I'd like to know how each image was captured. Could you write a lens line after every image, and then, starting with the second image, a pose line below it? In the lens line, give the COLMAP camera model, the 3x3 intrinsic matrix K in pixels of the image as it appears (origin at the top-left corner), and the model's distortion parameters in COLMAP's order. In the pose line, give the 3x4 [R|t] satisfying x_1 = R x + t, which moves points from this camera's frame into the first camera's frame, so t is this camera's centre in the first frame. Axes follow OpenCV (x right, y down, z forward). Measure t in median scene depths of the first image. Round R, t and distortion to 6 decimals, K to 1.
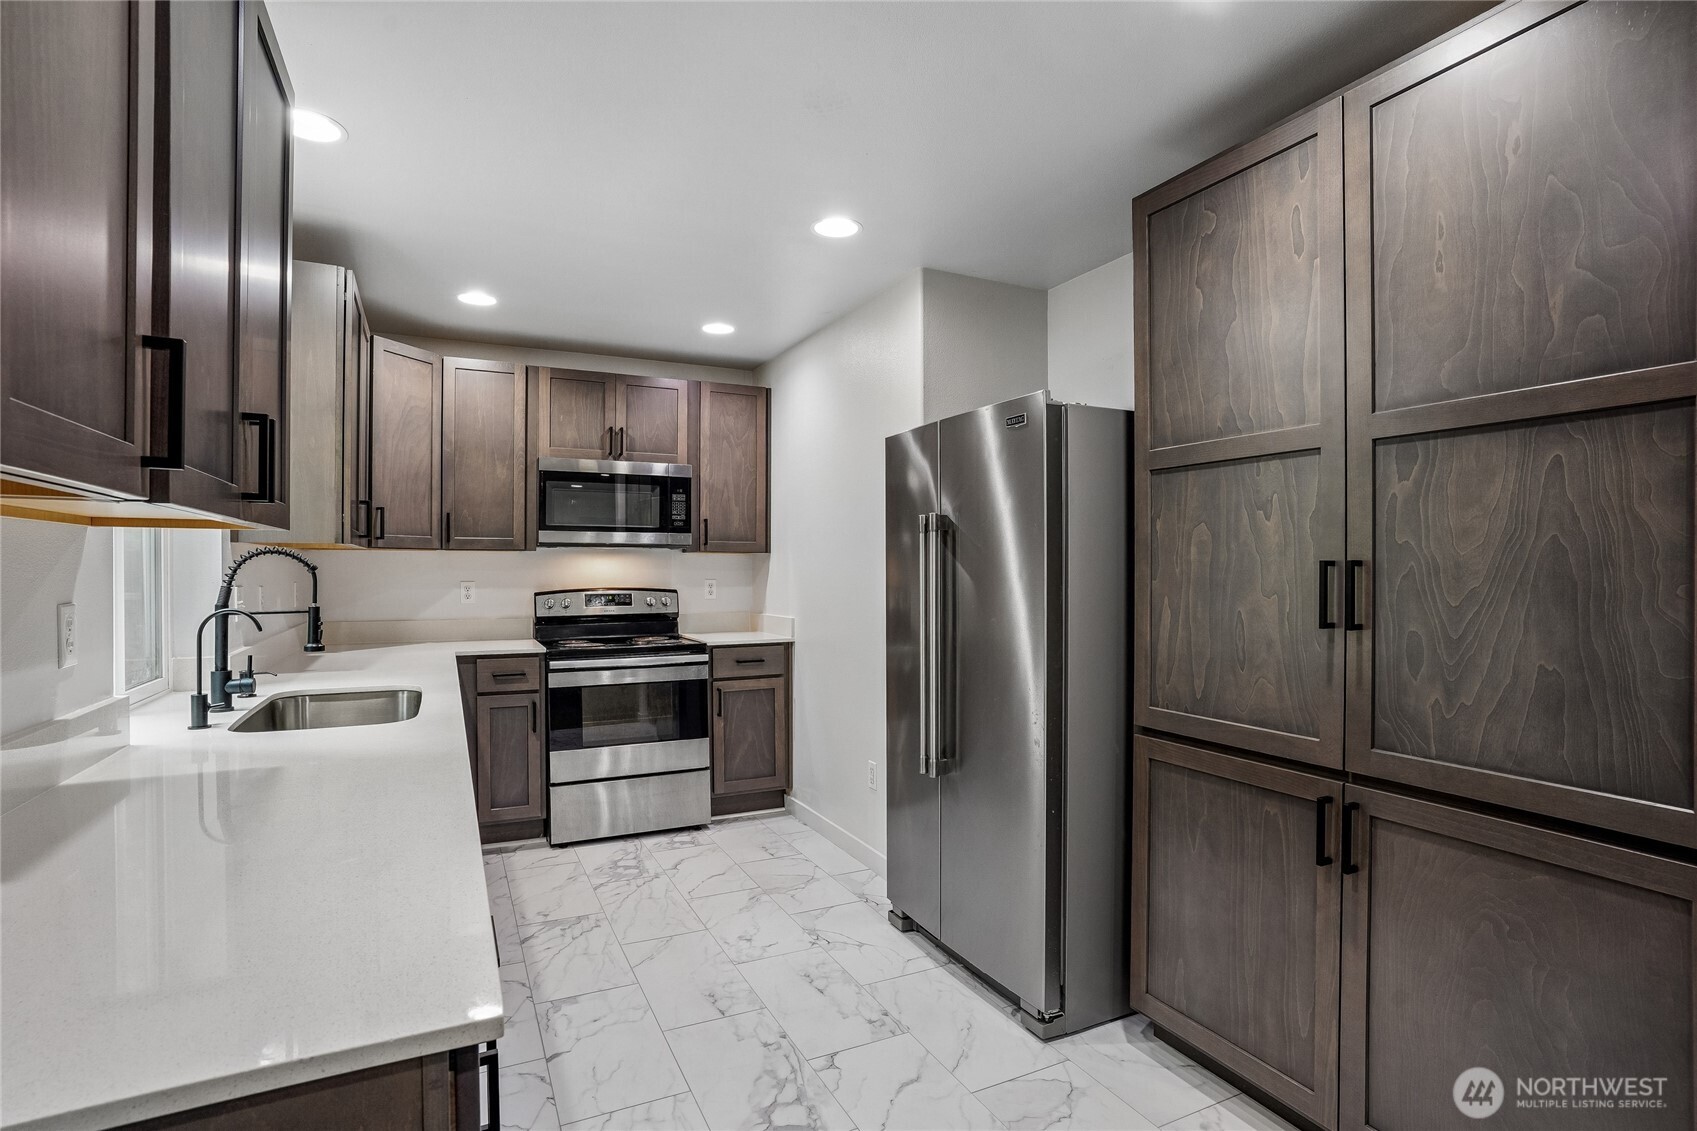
lens RADIAL K [[840.8, 0, 857.7], [0, 840.8, 579.4], [0, 0, 1]] dist [-0.074747, 0.041660]
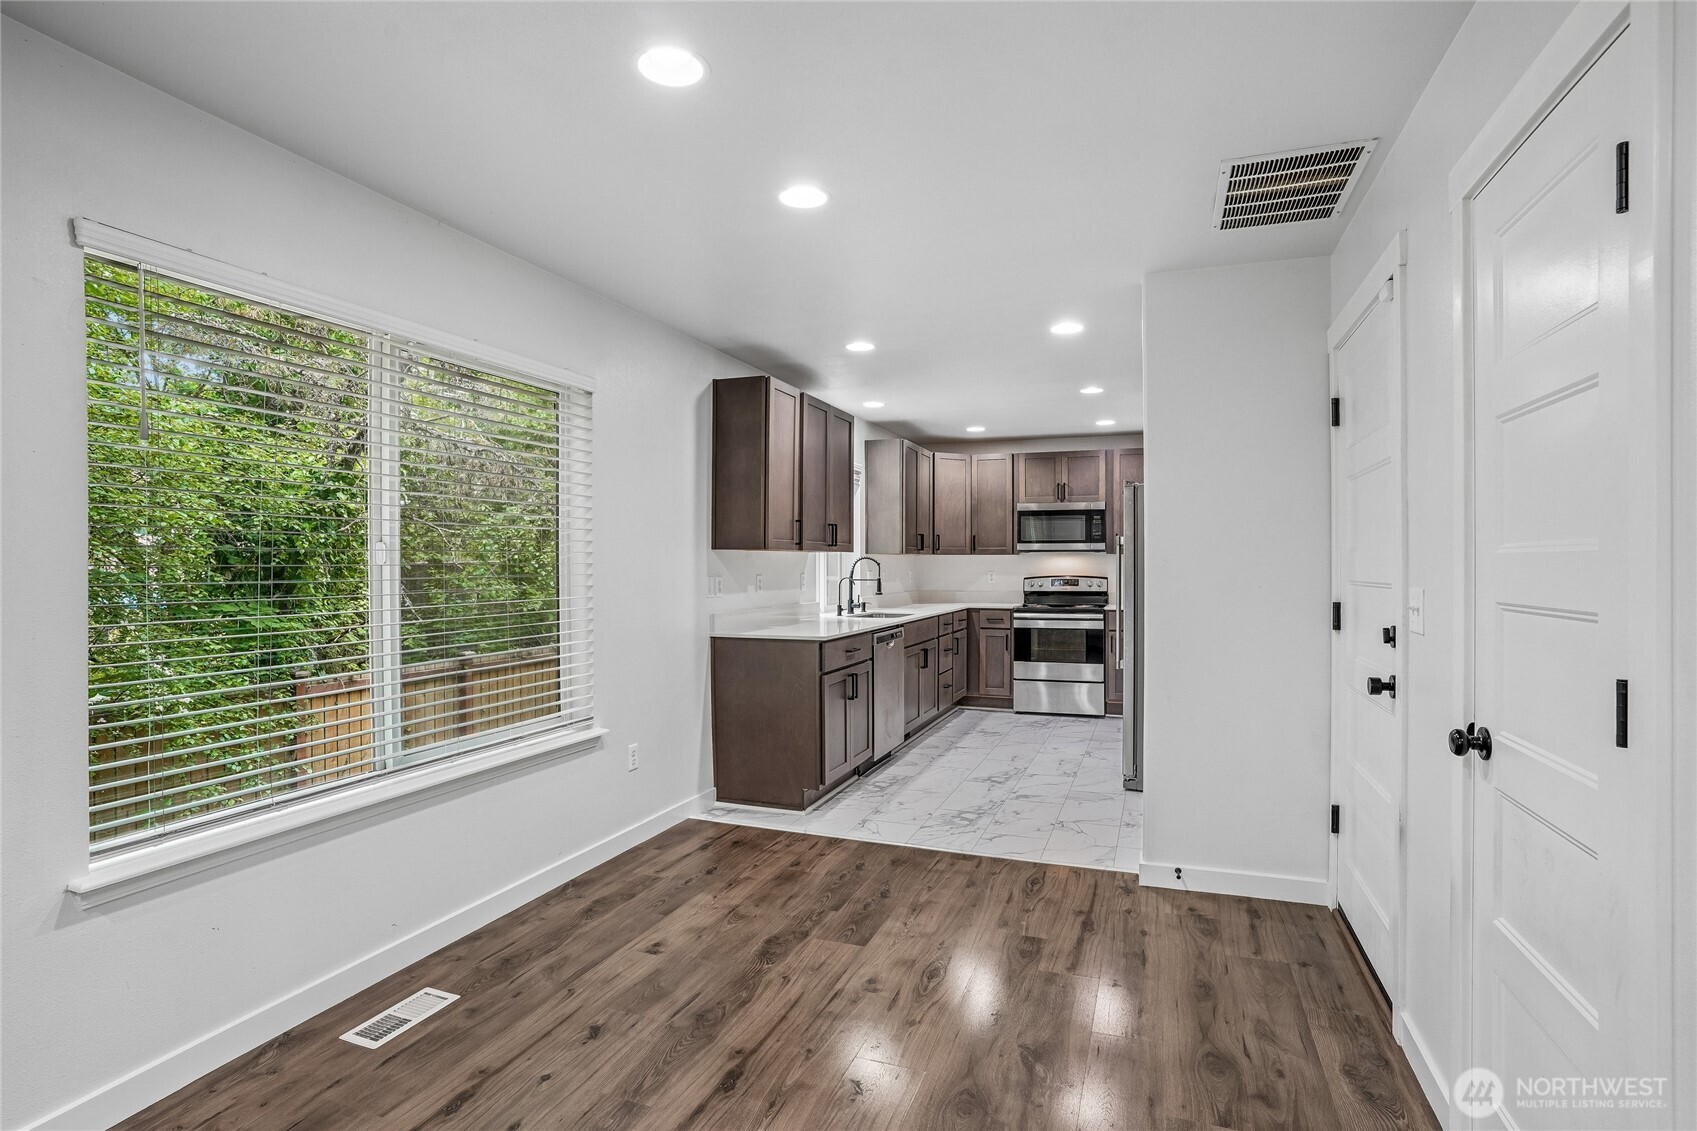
lens RADIAL K [[840.8, 0, 857.7], [0, 840.8, 579.4], [0, 0, 1]] dist [-0.074747, 0.041660]
pose [[0.686532, 0.009548, -0.727037, 0.708557], [-0.006086, 0.999954, 0.007385, 0.009120], [0.727074, -0.000645, 0.686559, -0.517372]]
